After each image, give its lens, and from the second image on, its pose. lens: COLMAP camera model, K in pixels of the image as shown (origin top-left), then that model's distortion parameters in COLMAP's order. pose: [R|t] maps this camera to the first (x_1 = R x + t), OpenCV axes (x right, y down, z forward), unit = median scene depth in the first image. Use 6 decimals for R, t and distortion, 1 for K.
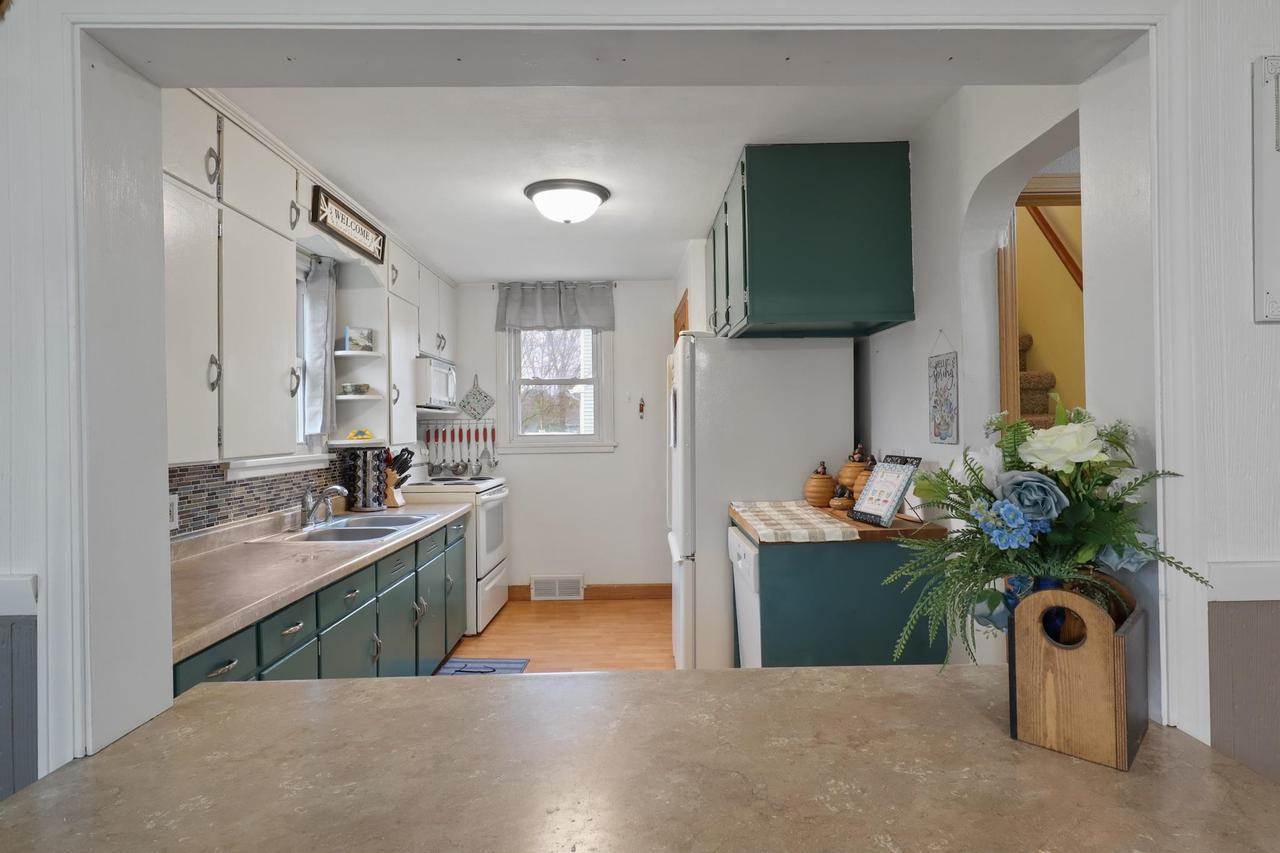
lens RADIAL K [[653.6, 0, 640.9], [0, 653.6, 419.4], [0, 0, 1]] dist [0.002076, 0.000248]
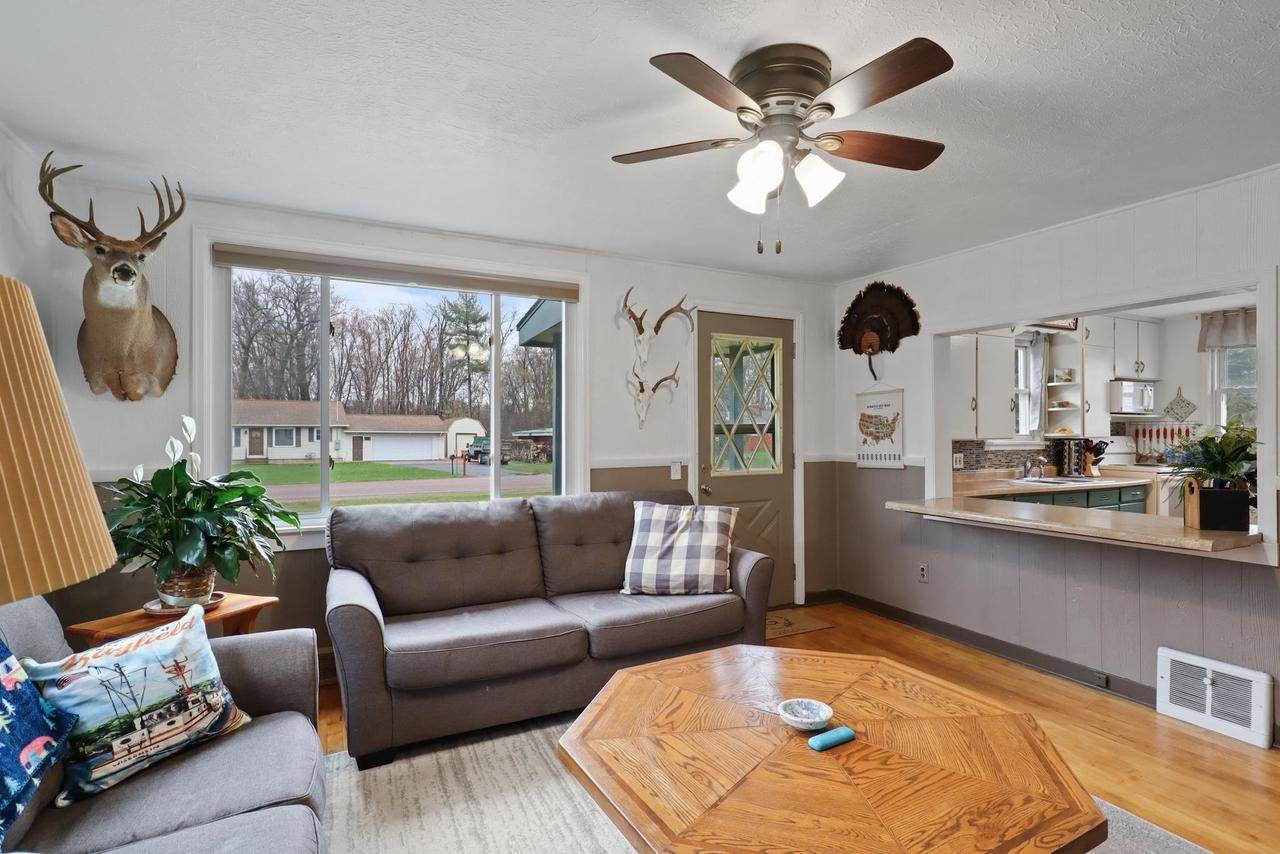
lens RADIAL K [[653.6, 0, 640.9], [0, 653.6, 424.7], [0, 0, 1]] dist [0.002076, 0.000248]
pose [[0.443754, 0.004463, -0.896138, 0.612774], [0.002356, 0.999978, 0.006147, -0.005979], [0.896146, -0.004840, 0.443734, -0.750322]]
